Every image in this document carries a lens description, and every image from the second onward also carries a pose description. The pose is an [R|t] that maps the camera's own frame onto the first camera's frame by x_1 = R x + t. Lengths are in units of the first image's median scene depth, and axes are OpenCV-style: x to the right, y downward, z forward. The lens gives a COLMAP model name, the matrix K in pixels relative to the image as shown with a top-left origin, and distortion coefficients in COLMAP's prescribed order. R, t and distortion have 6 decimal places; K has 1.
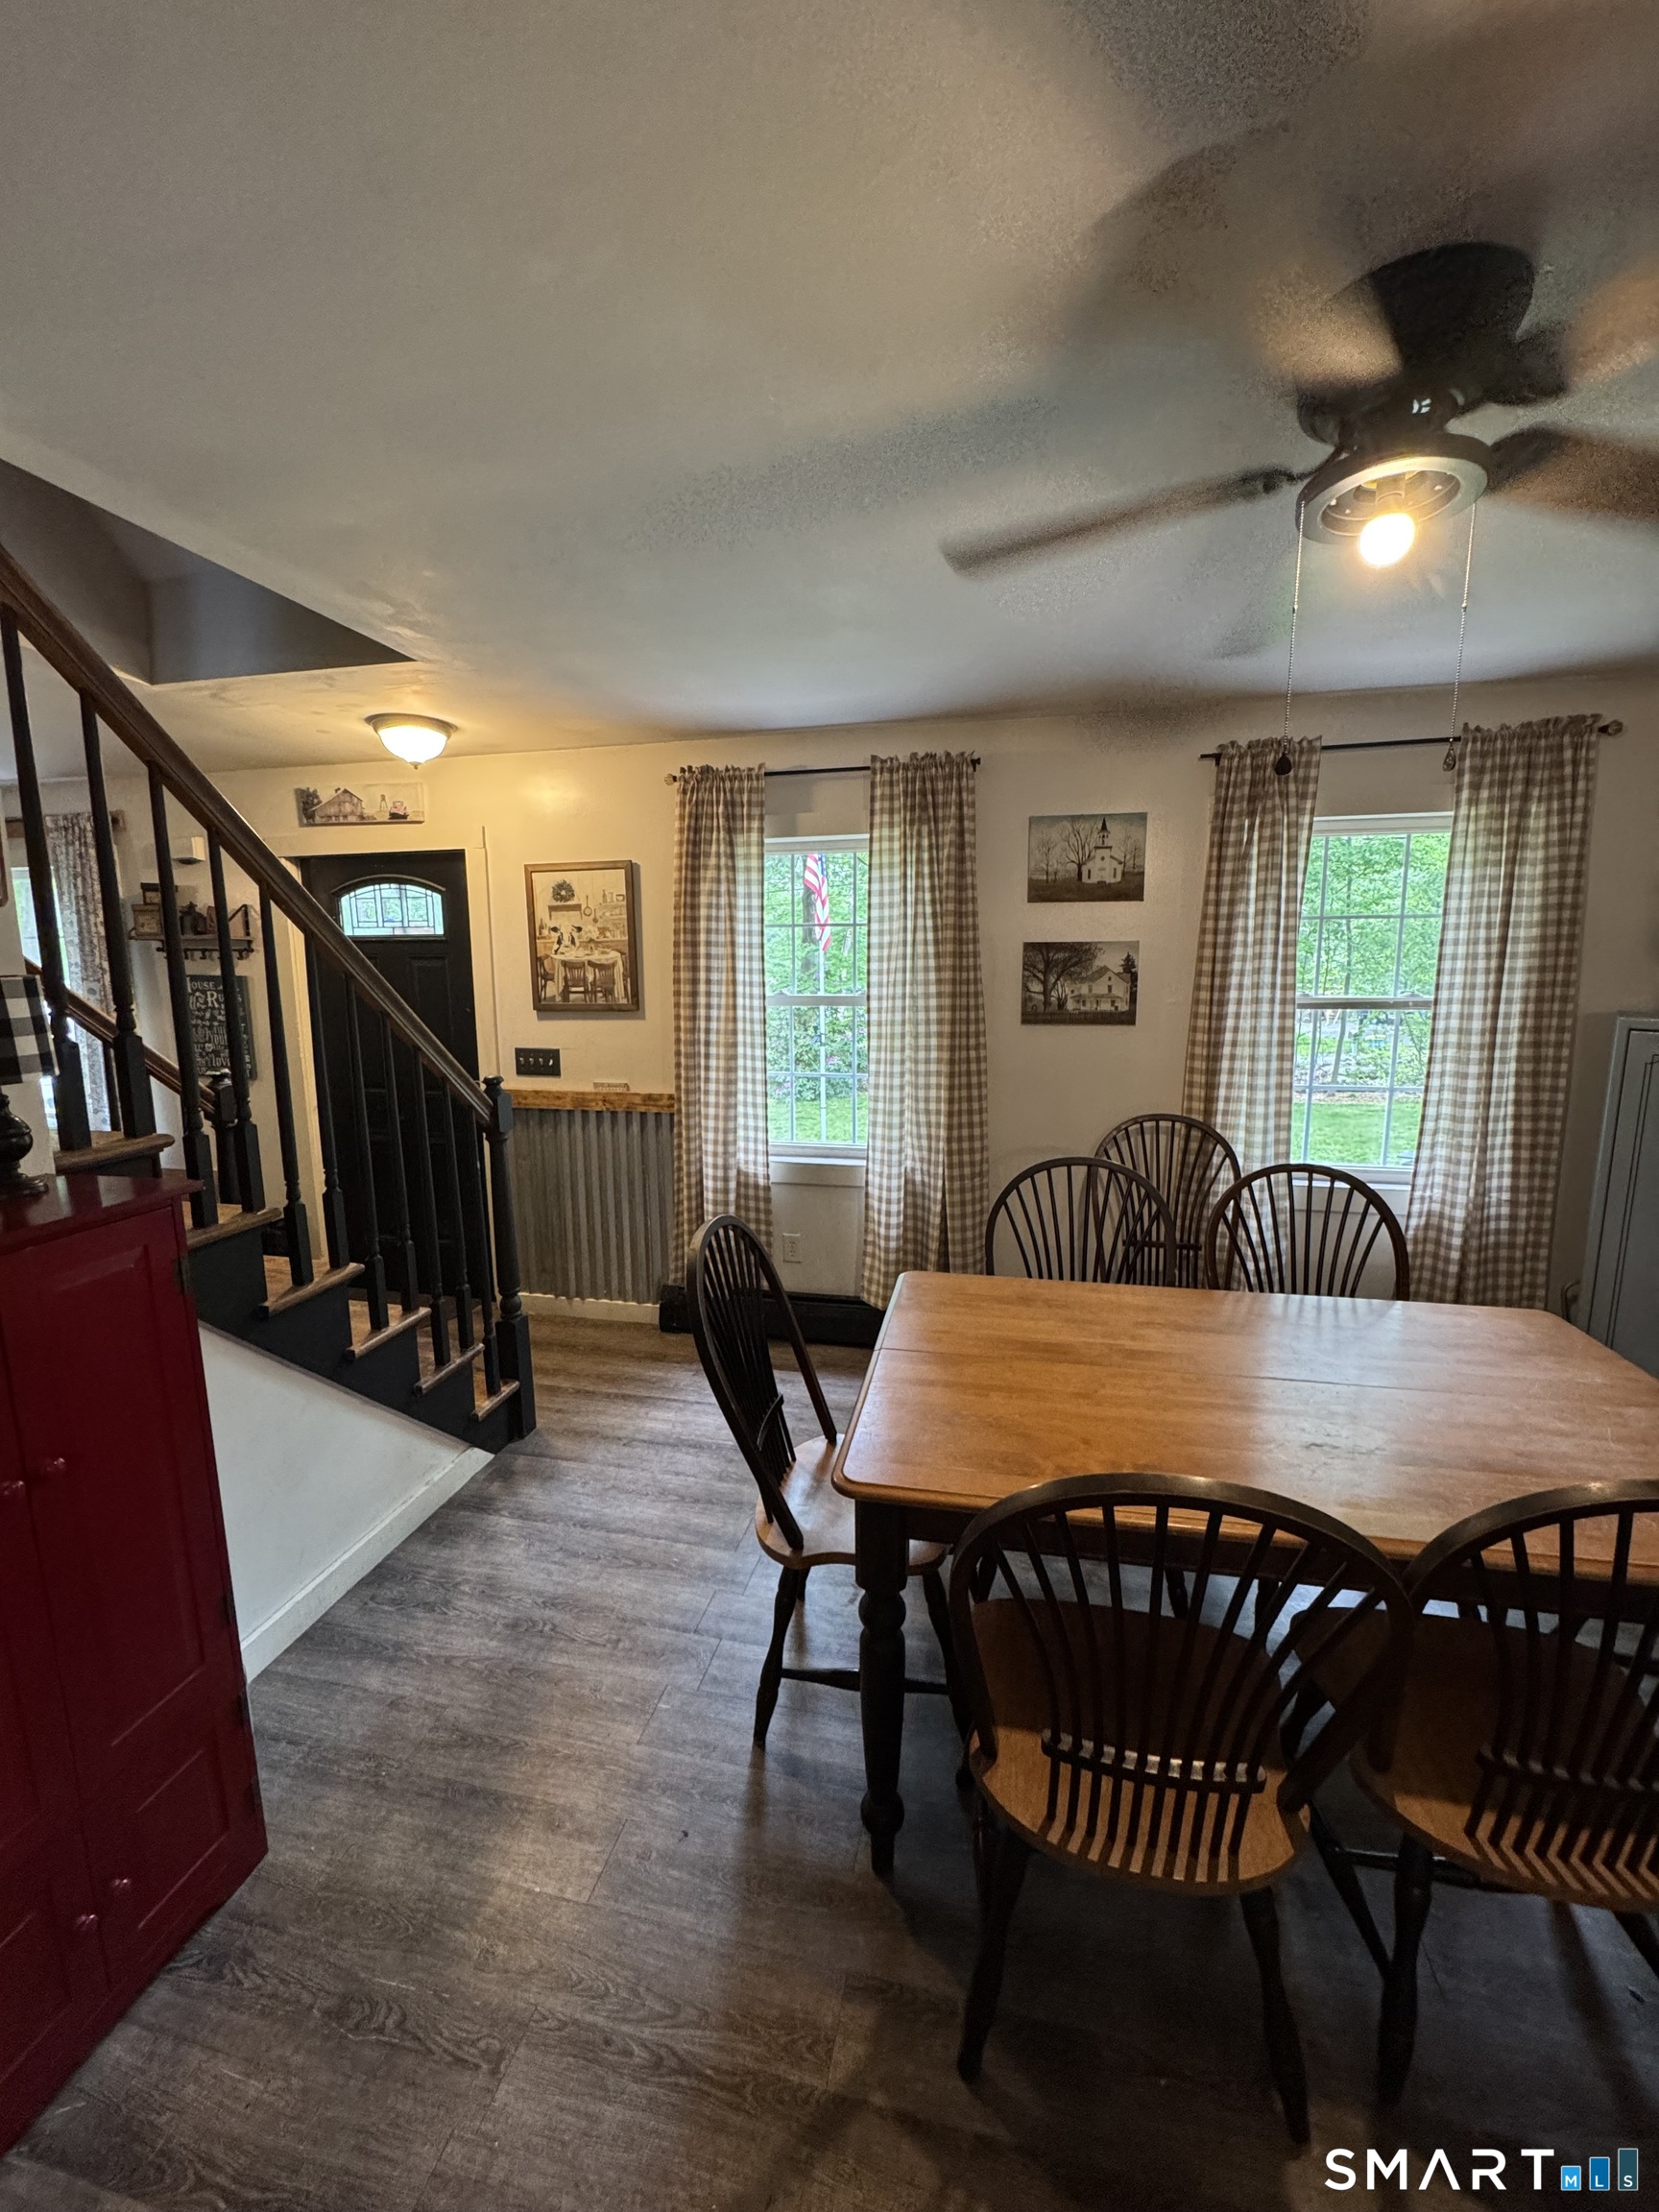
lens RADIAL K [[886.1, 0, 833.0], [0, 886.1, 1105.9], [0, 0, 1]] dist [-0.004471, 0.000351]
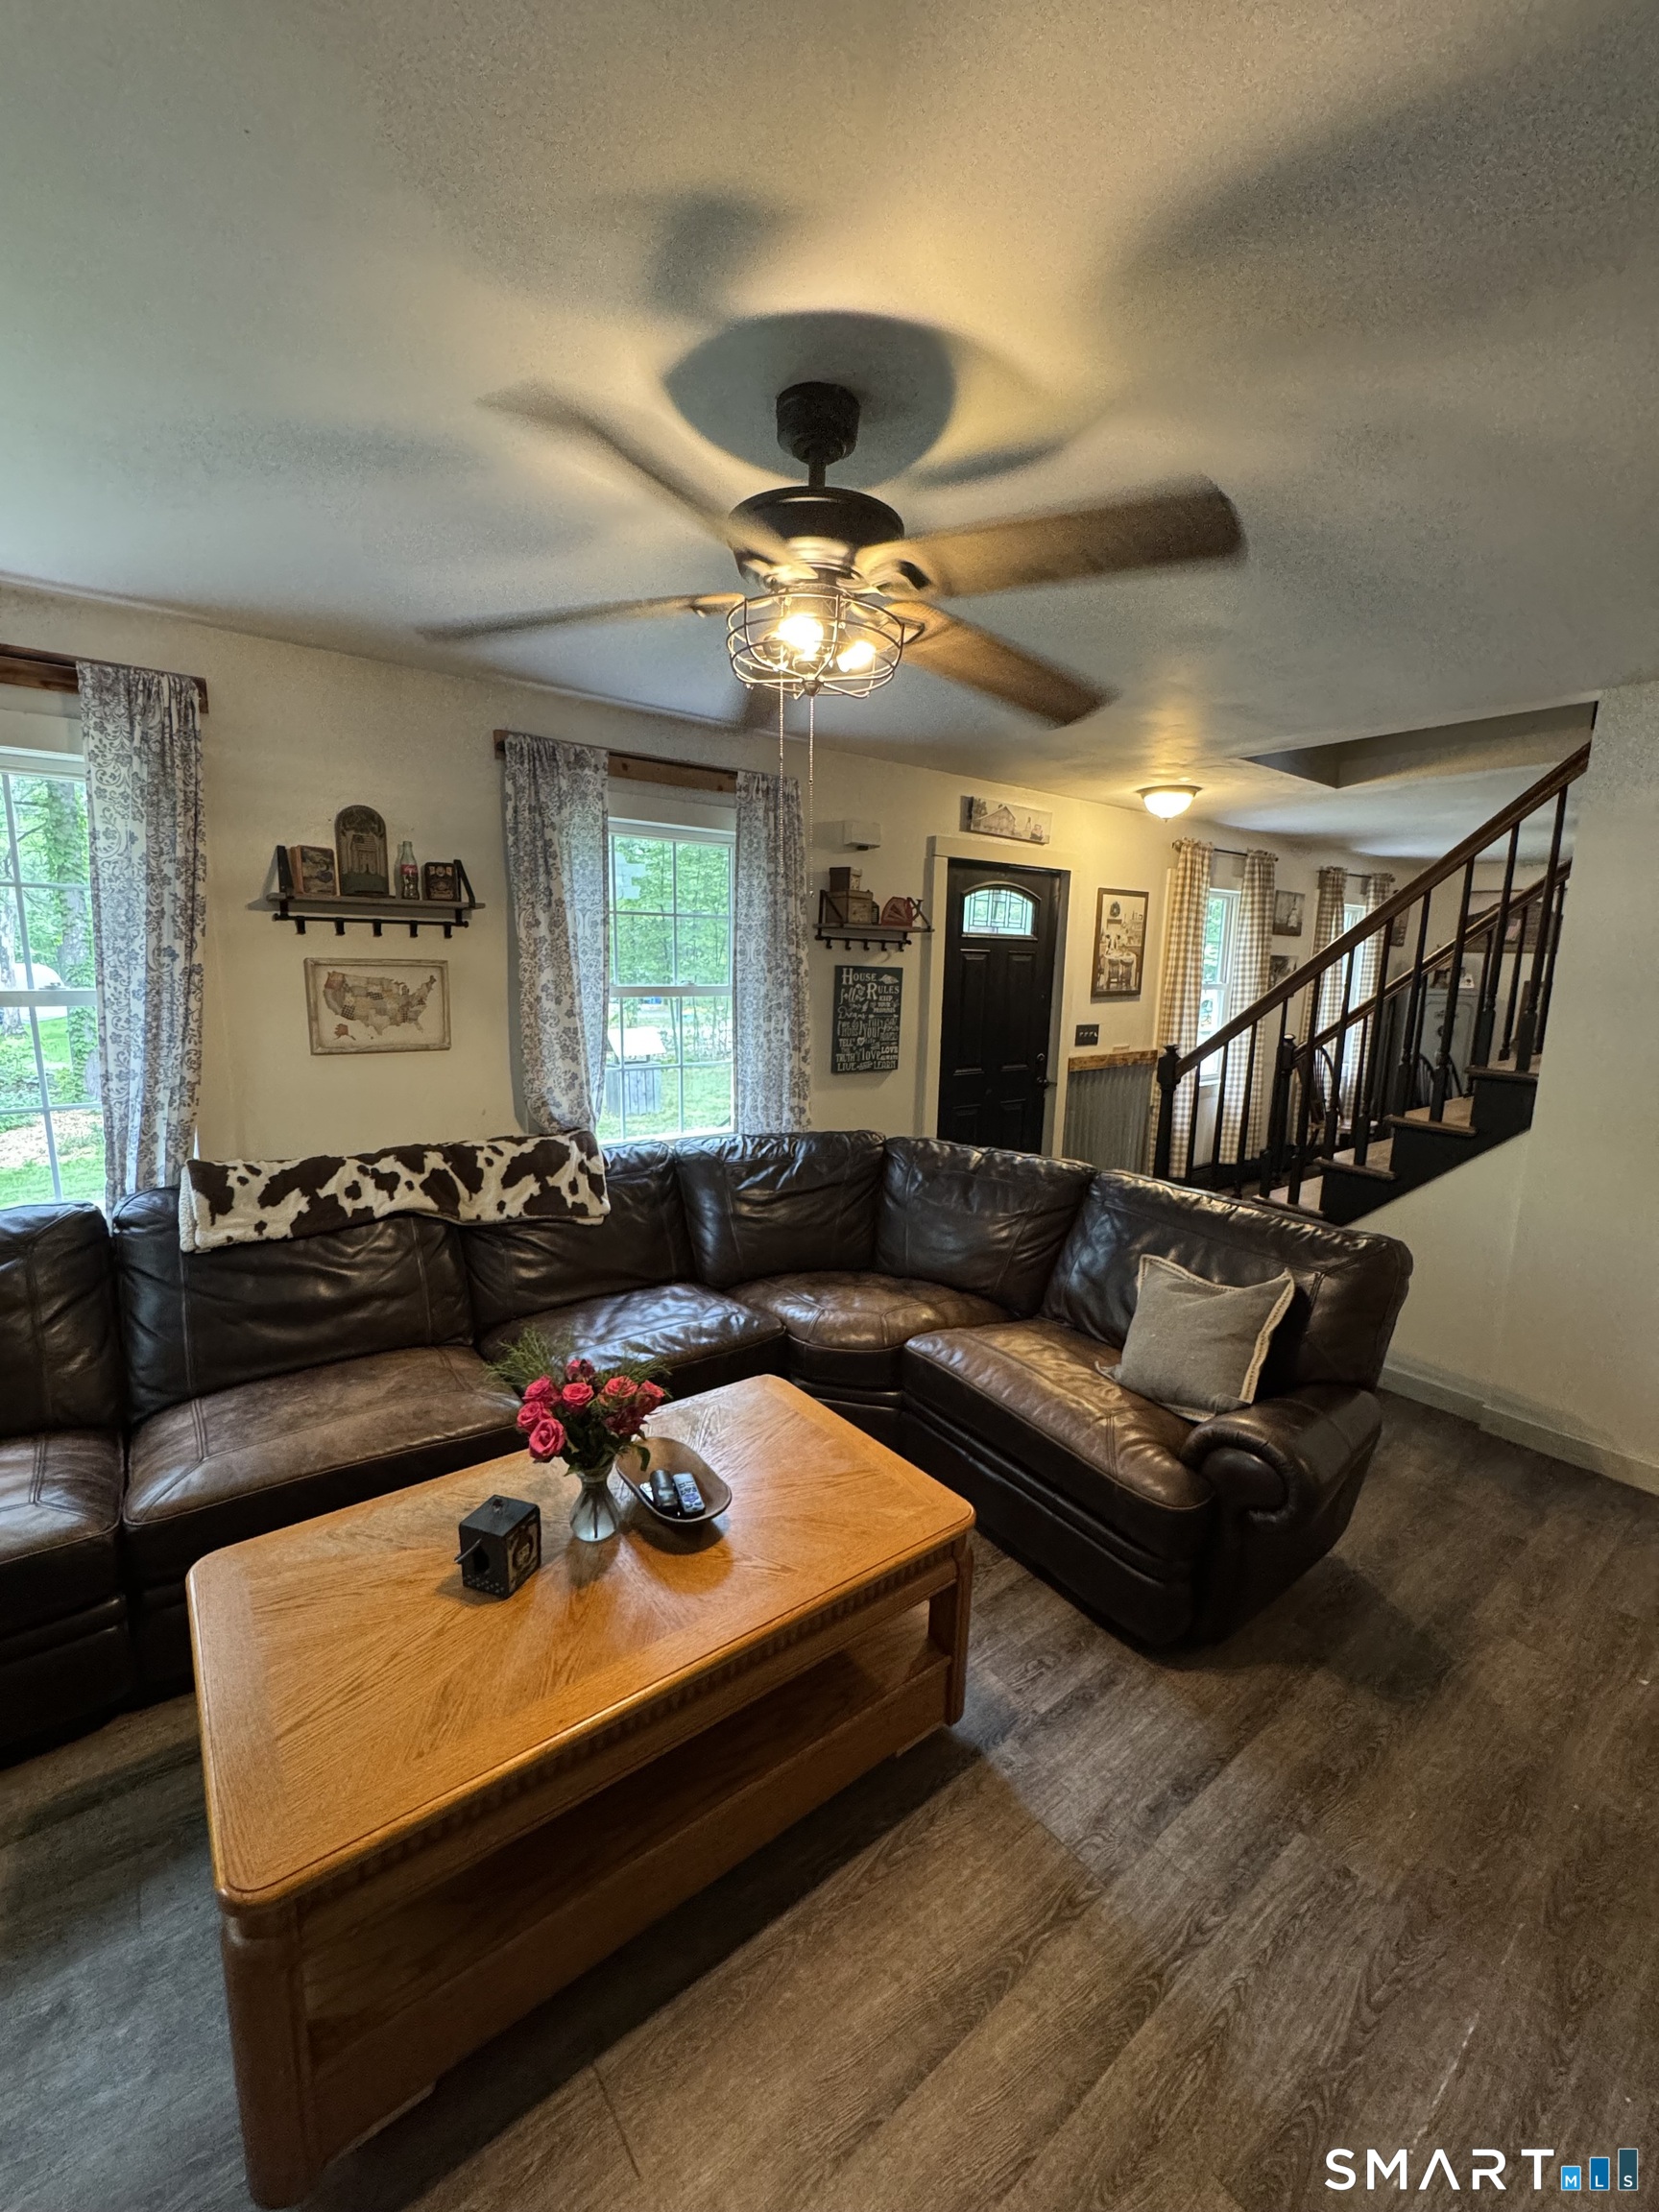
lens RADIAL K [[886.1, 0, 826.7], [0, 886.1, 1108.1], [0, 0, 1]] dist [-0.004471, 0.000351]
pose [[0.626657, -0.113020, 0.771056, -1.640217], [0.104182, 0.992696, 0.060836, -0.062985], [-0.772300, 0.042207, 0.633854, 0.467965]]
